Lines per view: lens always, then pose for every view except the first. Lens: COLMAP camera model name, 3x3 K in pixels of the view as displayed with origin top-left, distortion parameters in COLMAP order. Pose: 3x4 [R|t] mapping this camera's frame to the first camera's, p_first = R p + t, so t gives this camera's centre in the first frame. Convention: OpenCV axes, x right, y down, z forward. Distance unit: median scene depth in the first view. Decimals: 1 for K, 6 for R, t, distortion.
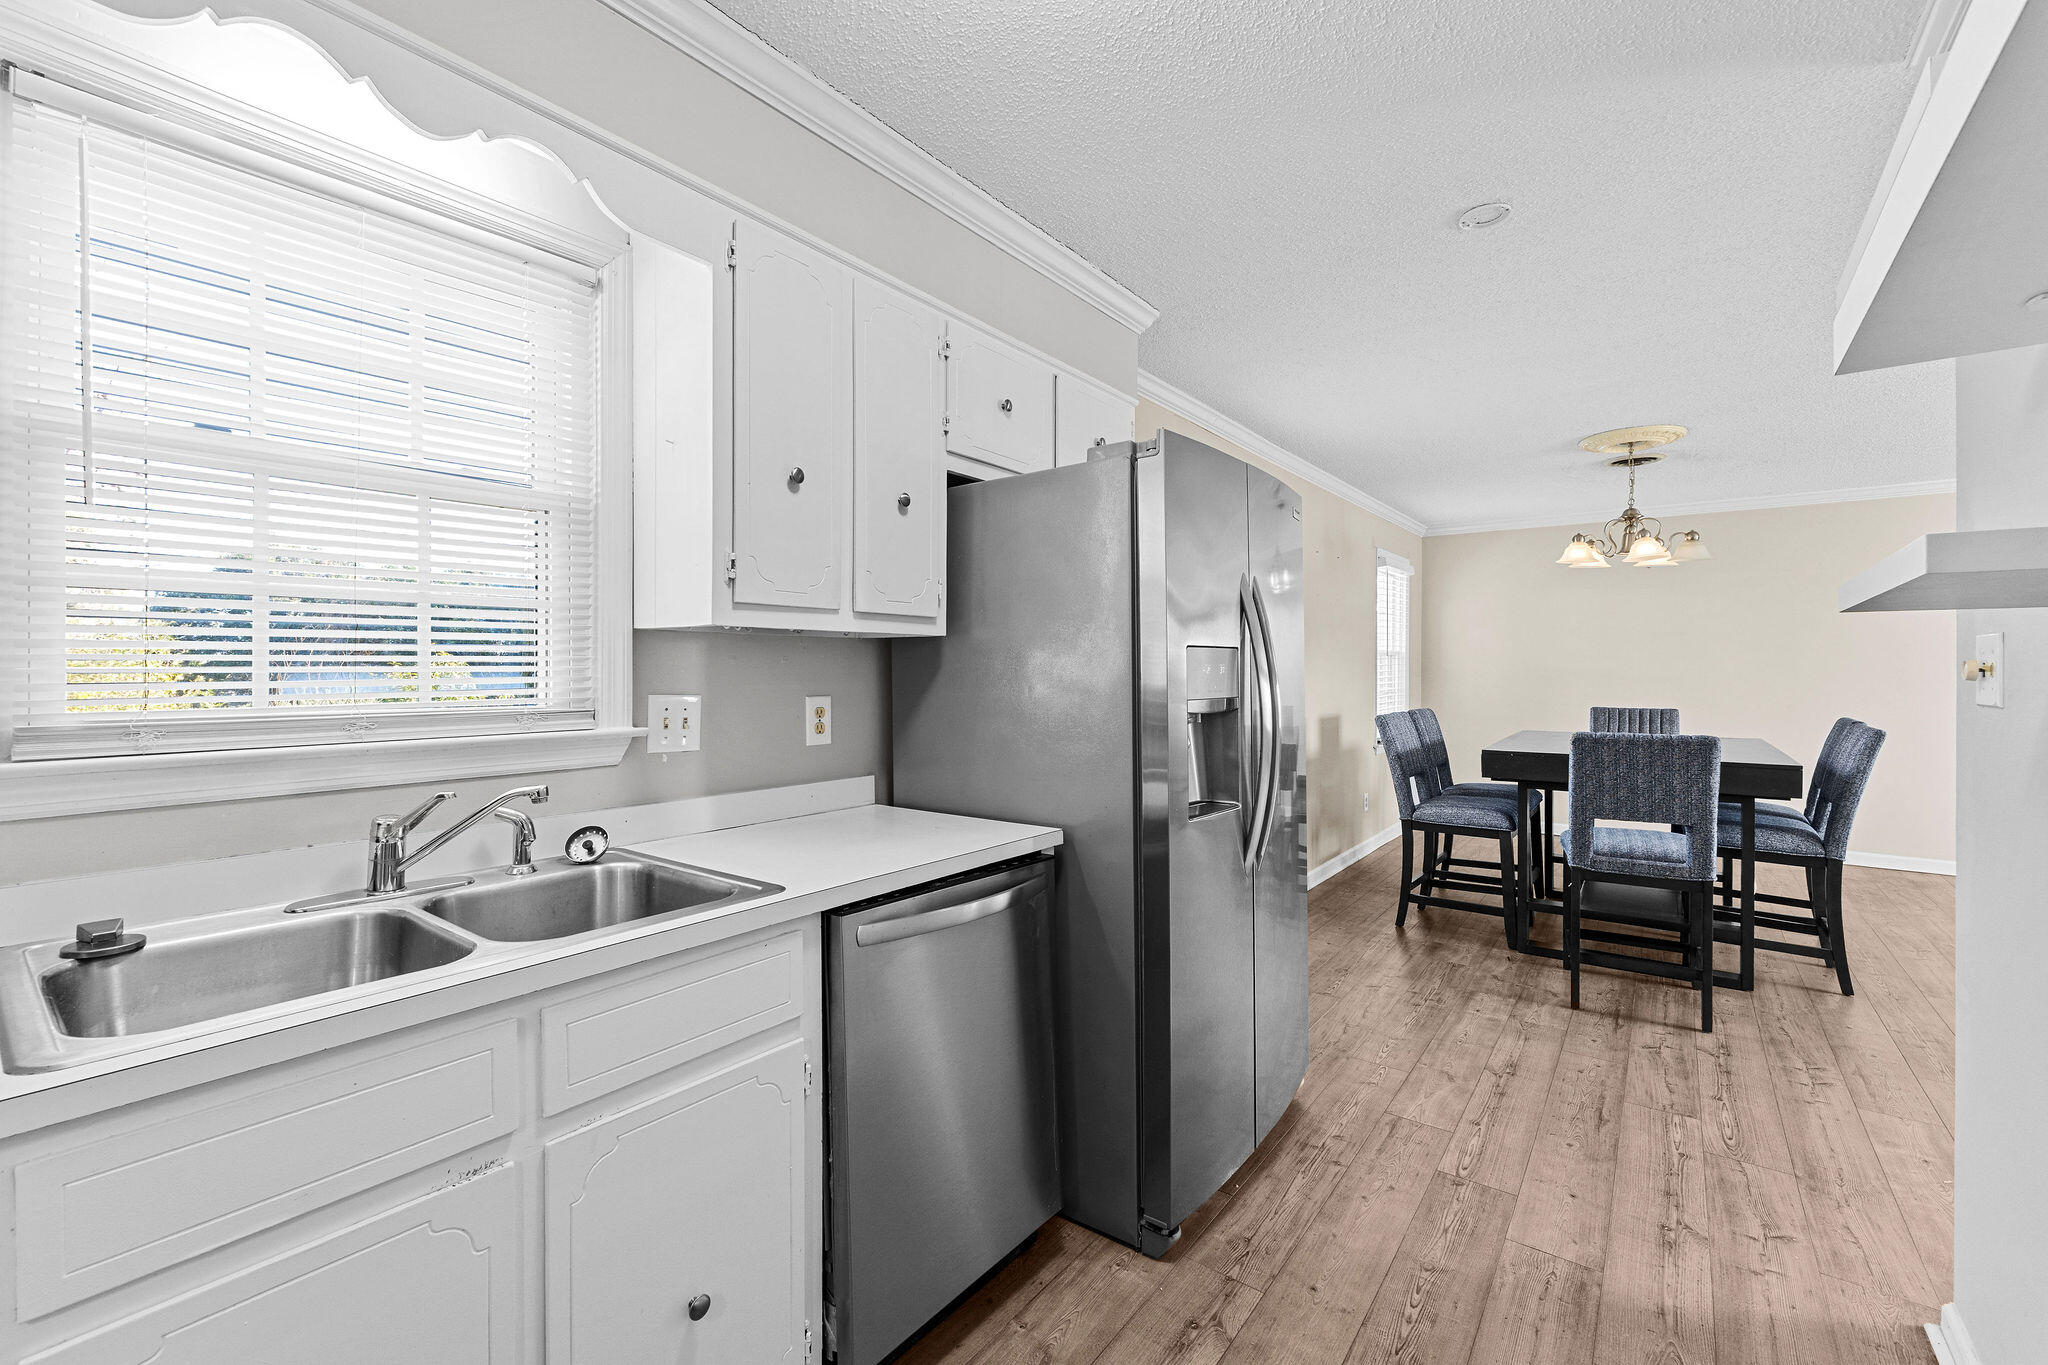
lens RADIAL K [[863.7, 0, 1011.9], [0, 863.7, 674.6], [0, 0, 1]] dist [-0.009862, -0.000125]
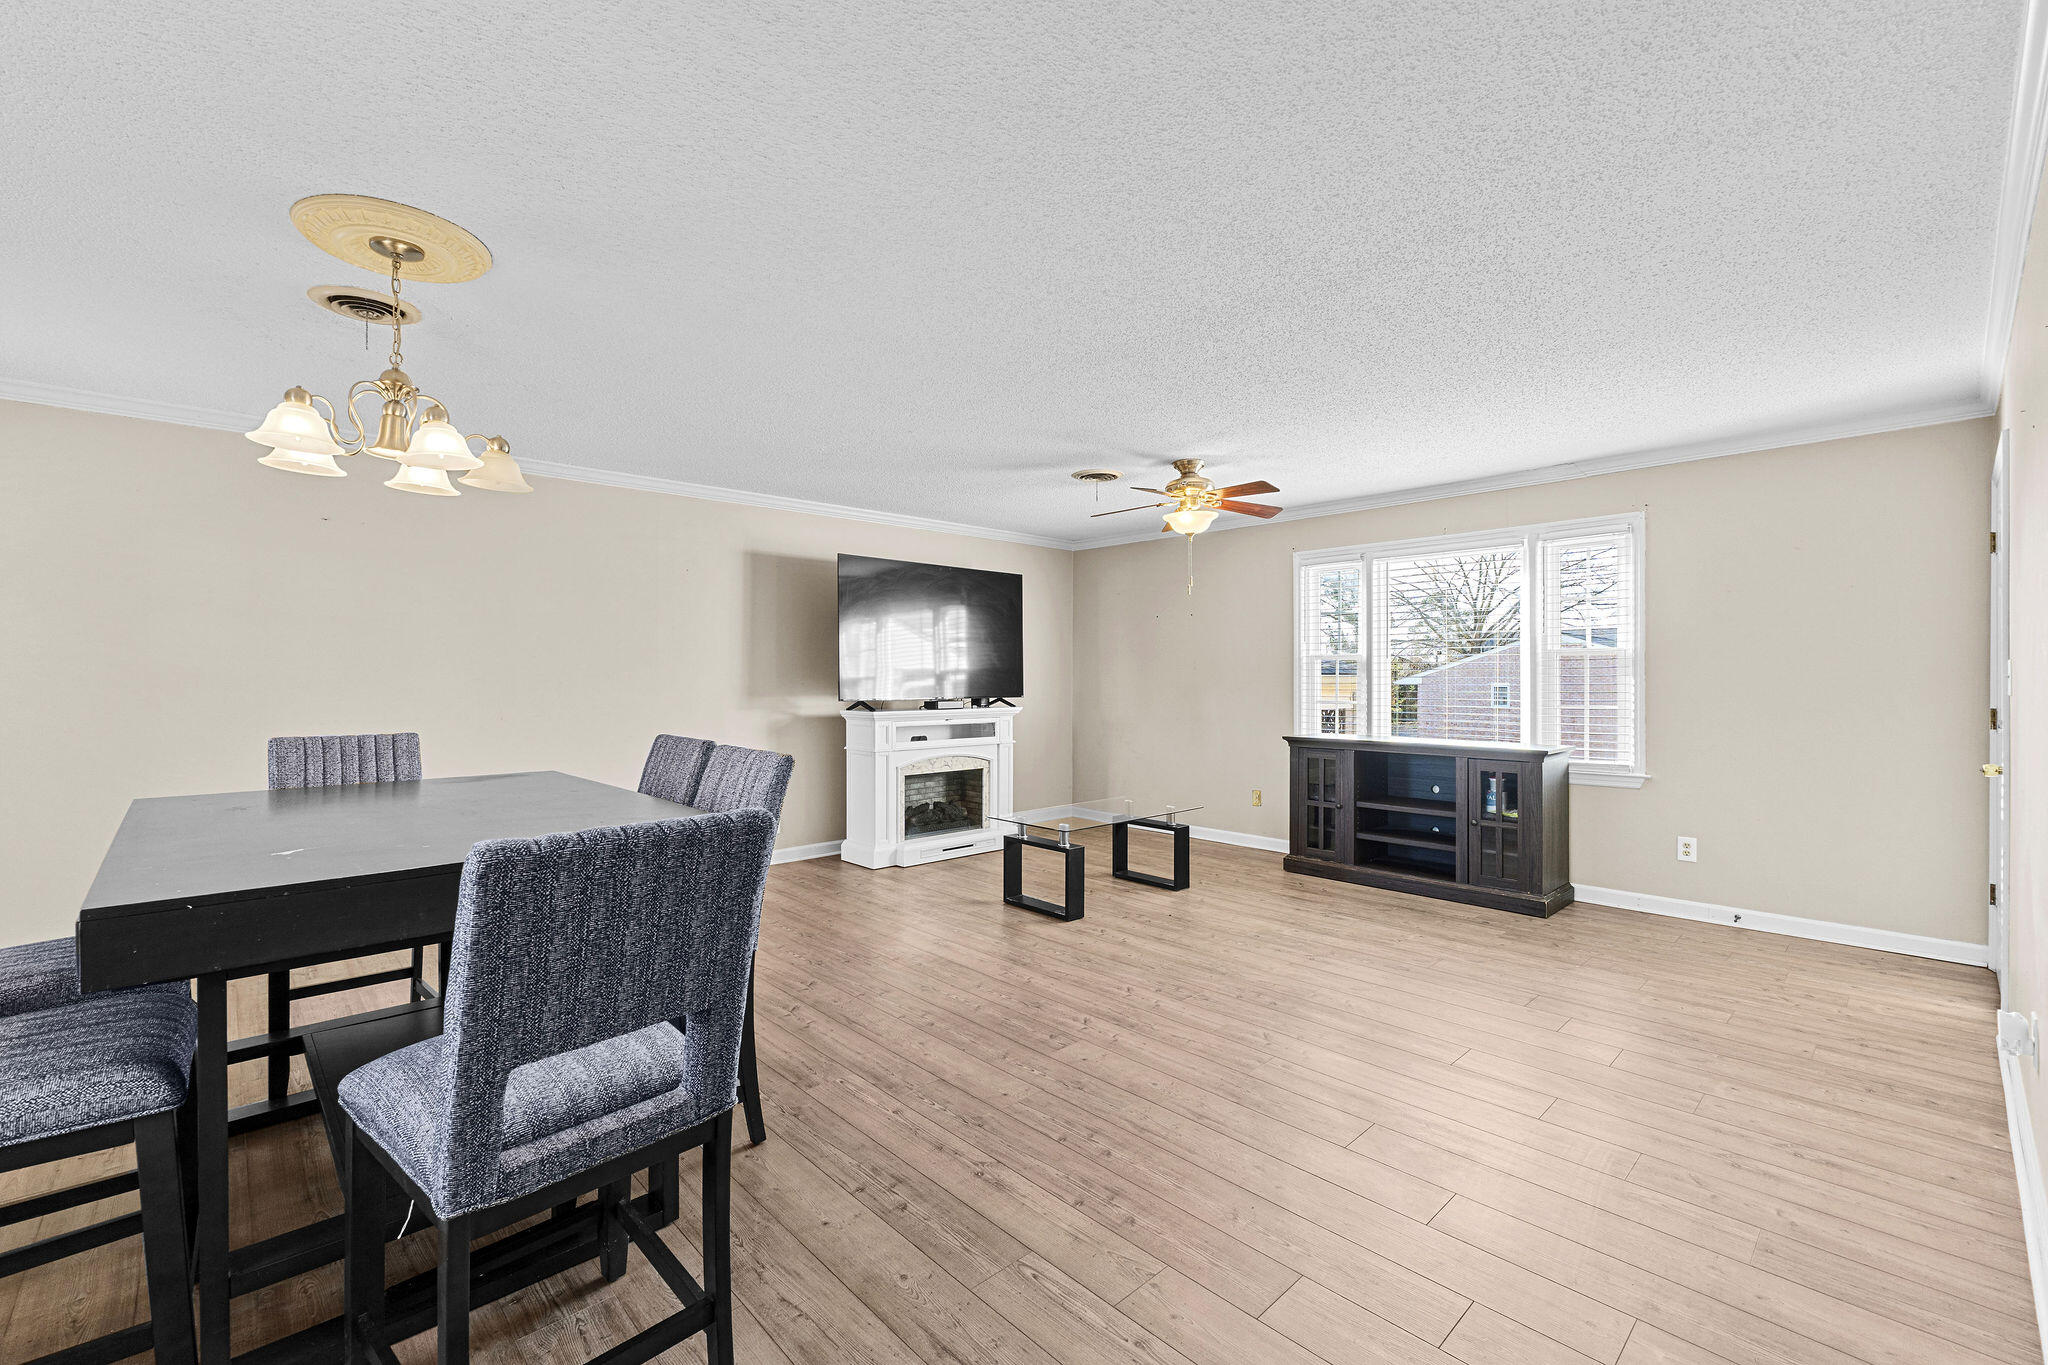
lens RADIAL K [[863.7, 0, 1008.3], [0, 863.7, 679.8], [0, 0, 1]] dist [-0.009862, -0.000125]
pose [[0.170905, -0.002756, 0.985284, 0.347552], [0.004141, 0.999989, 0.002079, 0.001353], [-0.985279, 0.003724, 0.170915, 0.720318]]
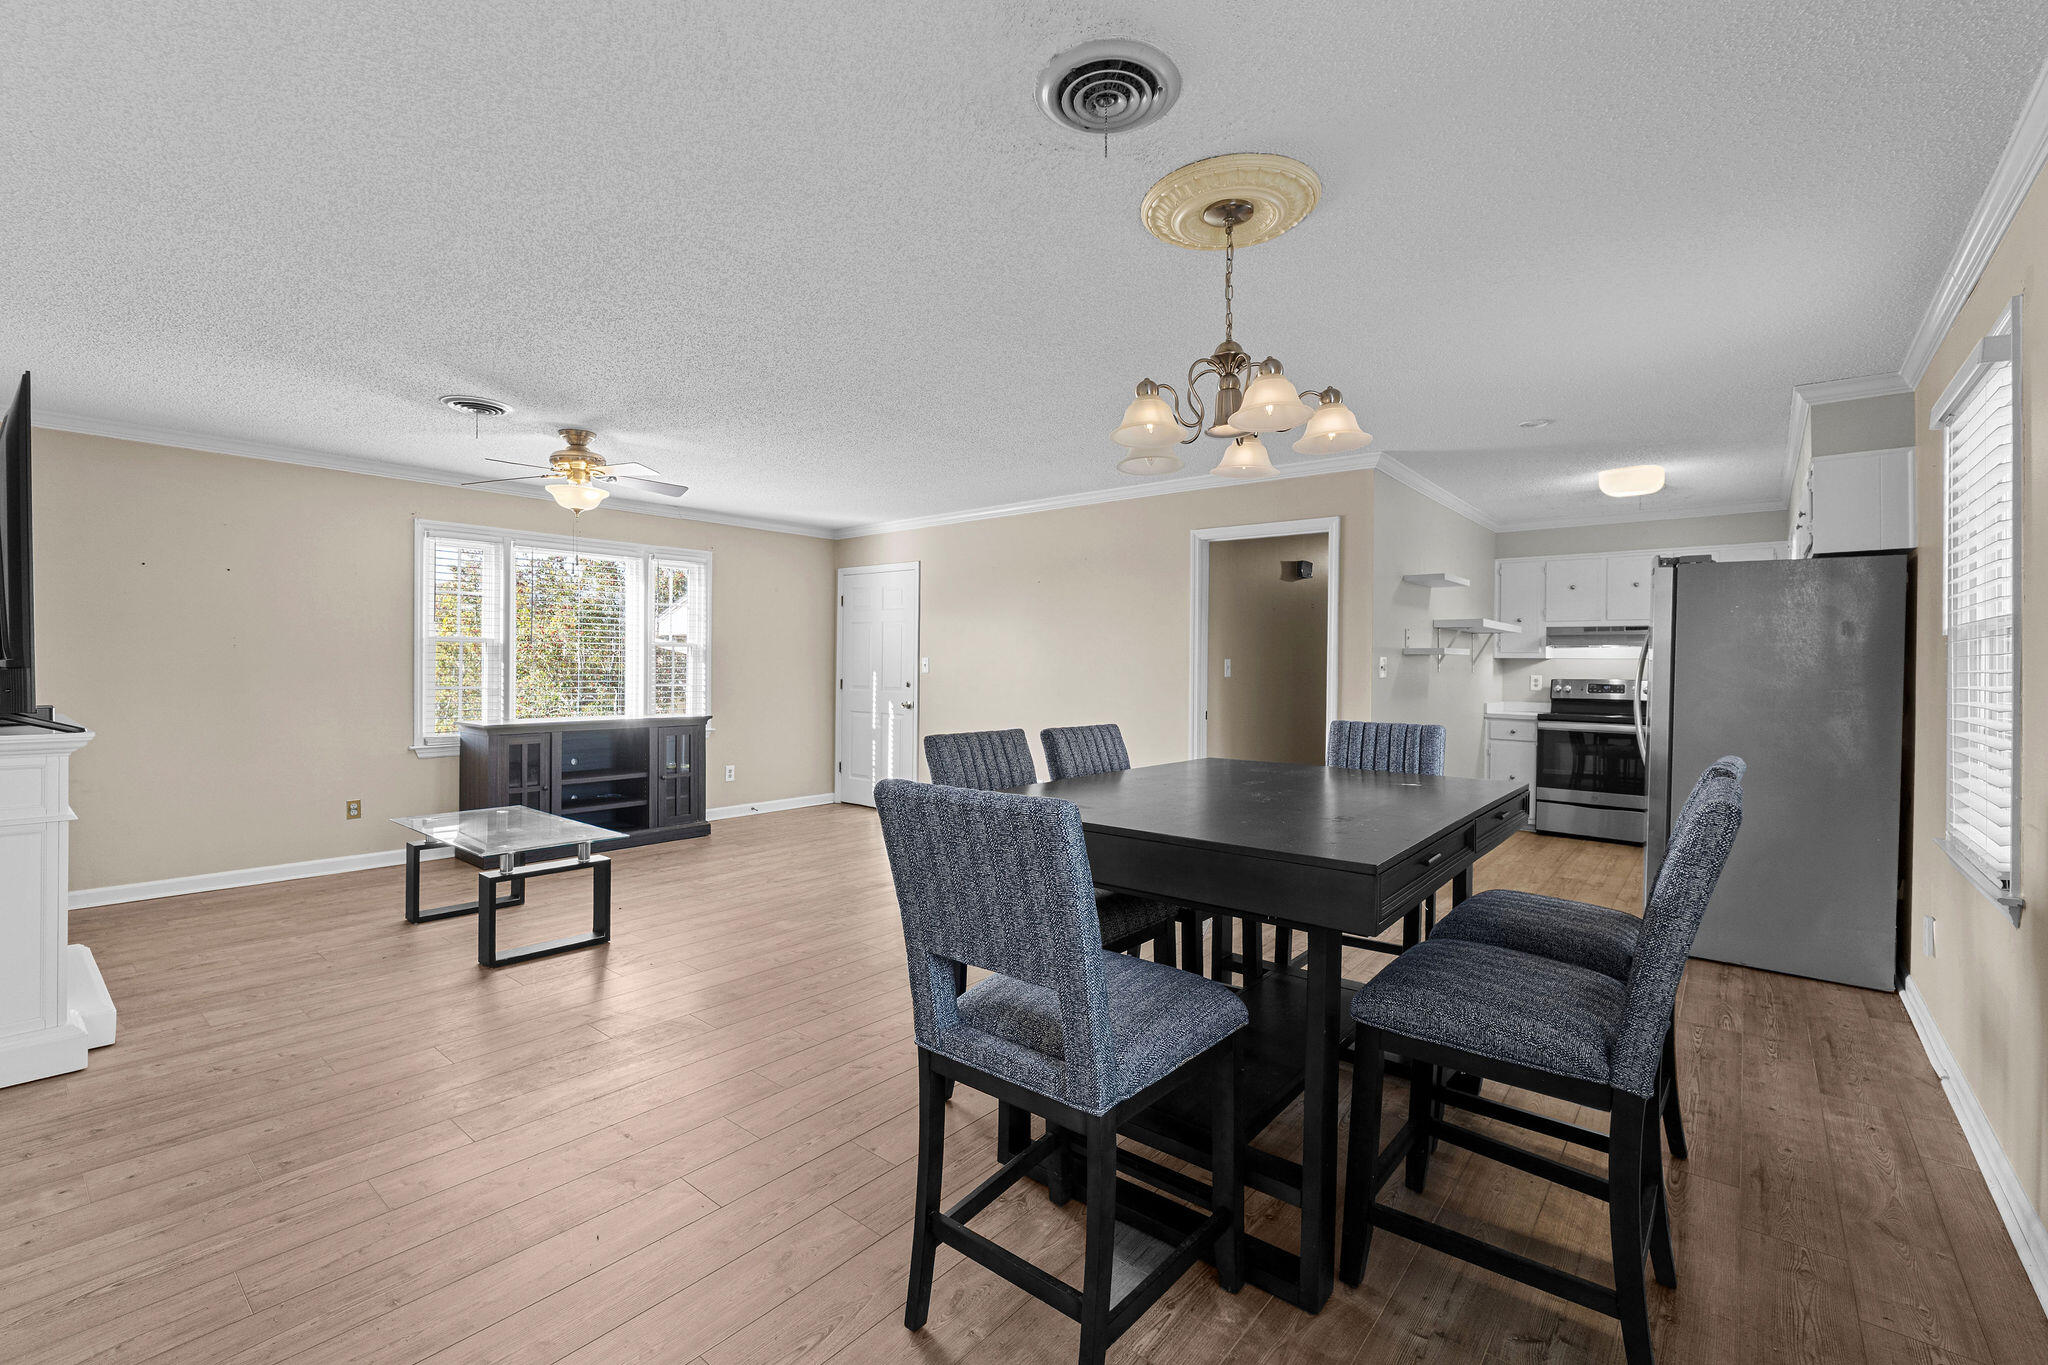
lens RADIAL K [[863.7, 0, 1013.9], [0, 863.7, 673.8], [0, 0, 1]] dist [-0.009862, -0.000125]
pose [[-0.999208, -0.009879, 0.038534, 1.003044], [-0.009321, 0.999849, 0.014657, -0.006960], [-0.038673, 0.014286, -0.999150, 1.852058]]
